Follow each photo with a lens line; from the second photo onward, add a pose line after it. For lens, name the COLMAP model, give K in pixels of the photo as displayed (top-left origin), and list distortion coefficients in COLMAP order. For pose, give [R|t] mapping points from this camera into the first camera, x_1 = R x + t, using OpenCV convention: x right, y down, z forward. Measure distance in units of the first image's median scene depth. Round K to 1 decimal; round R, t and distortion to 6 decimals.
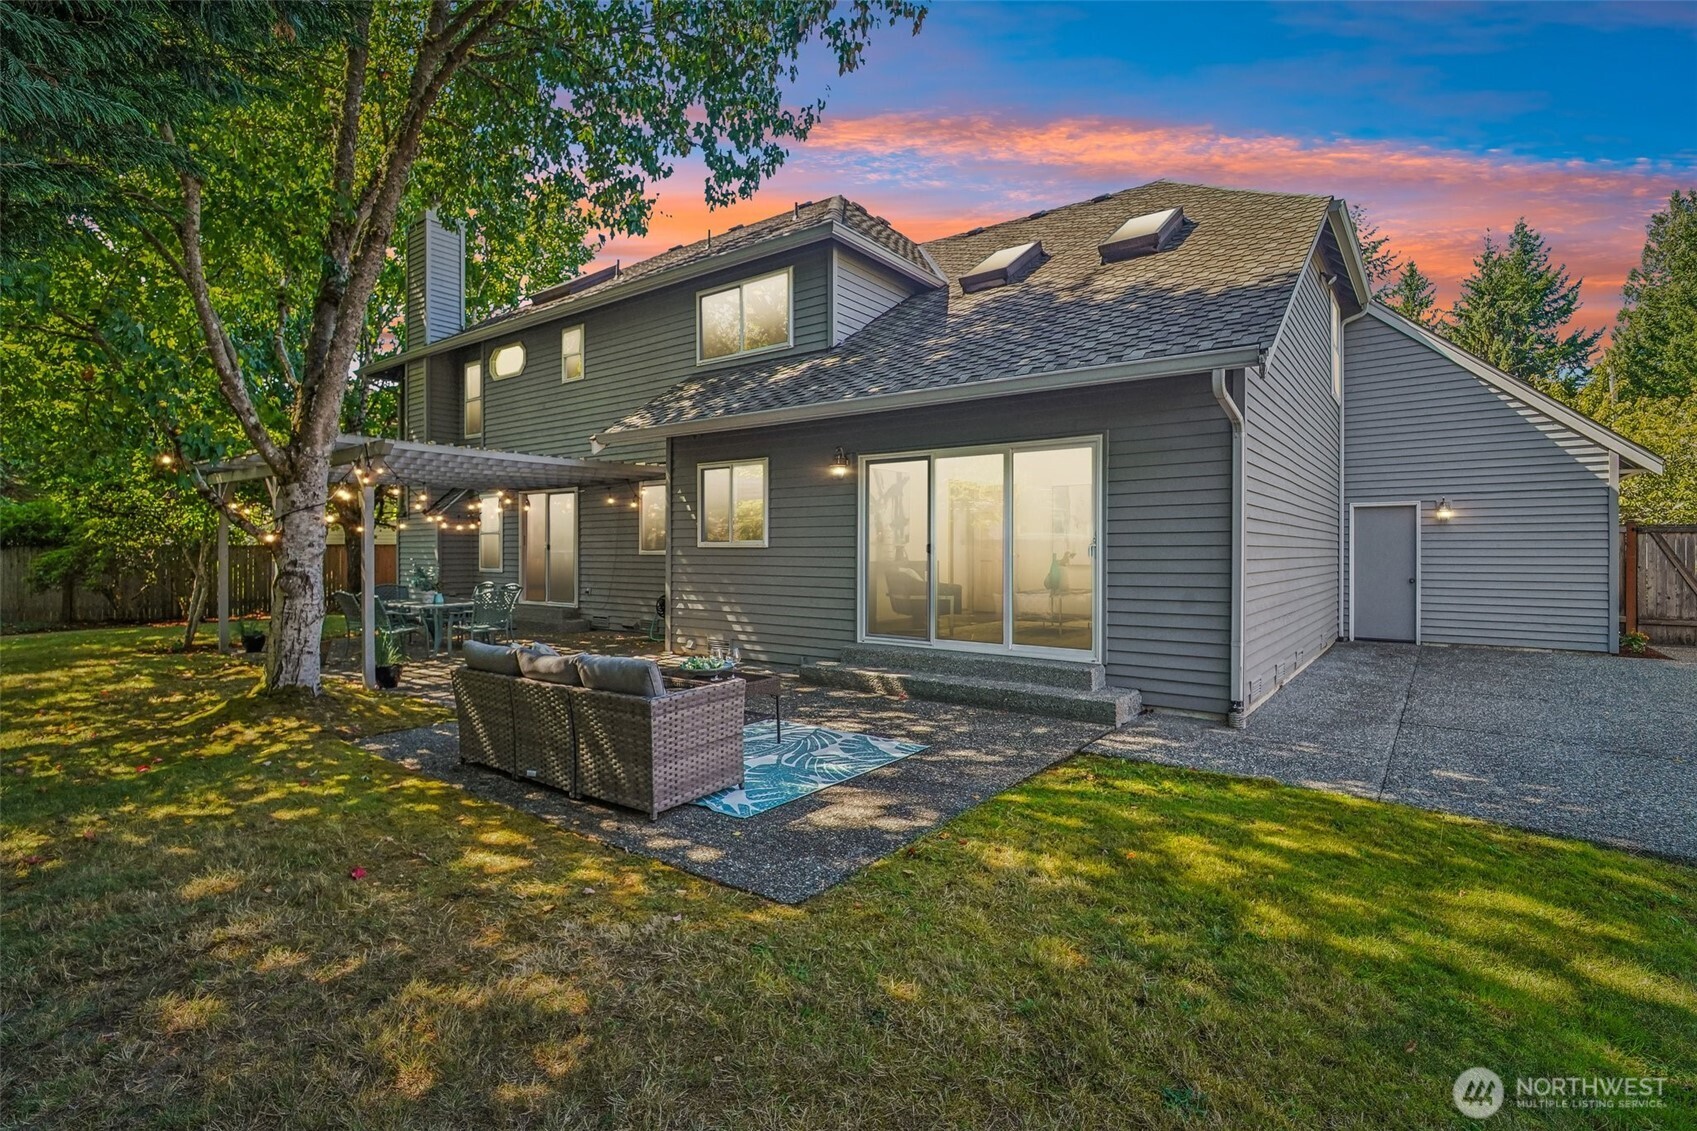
lens RADIAL K [[799.6, 0, 836.6], [0, 799.6, 559.3], [0, 0, 1]] dist [-0.012258, 0.002375]
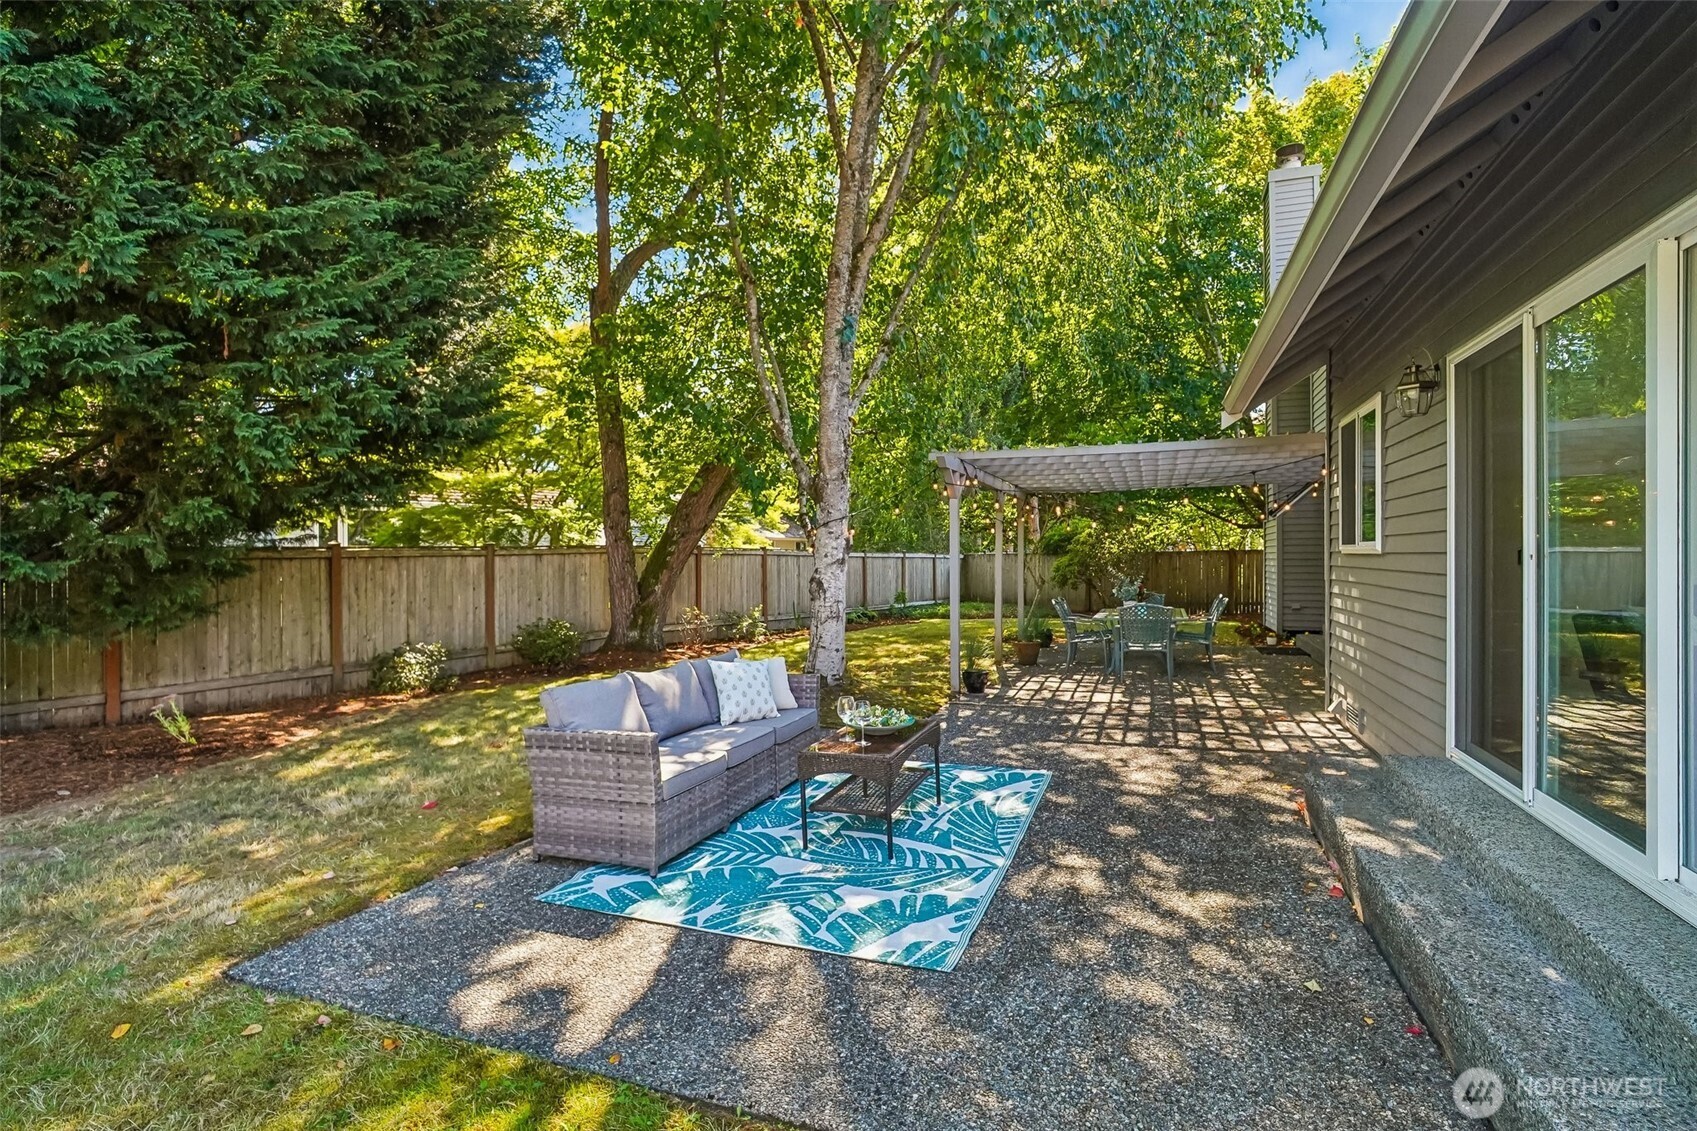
lens RADIAL K [[799.6, 0, 846.4], [0, 799.6, 564.1], [0, 0, 1]] dist [-0.012258, 0.002375]
pose [[0.294630, 0.007973, -0.955578, 0.633490], [-0.005501, 0.999963, 0.006647, -0.017613], [0.955595, 0.003299, 0.294663, 0.907870]]
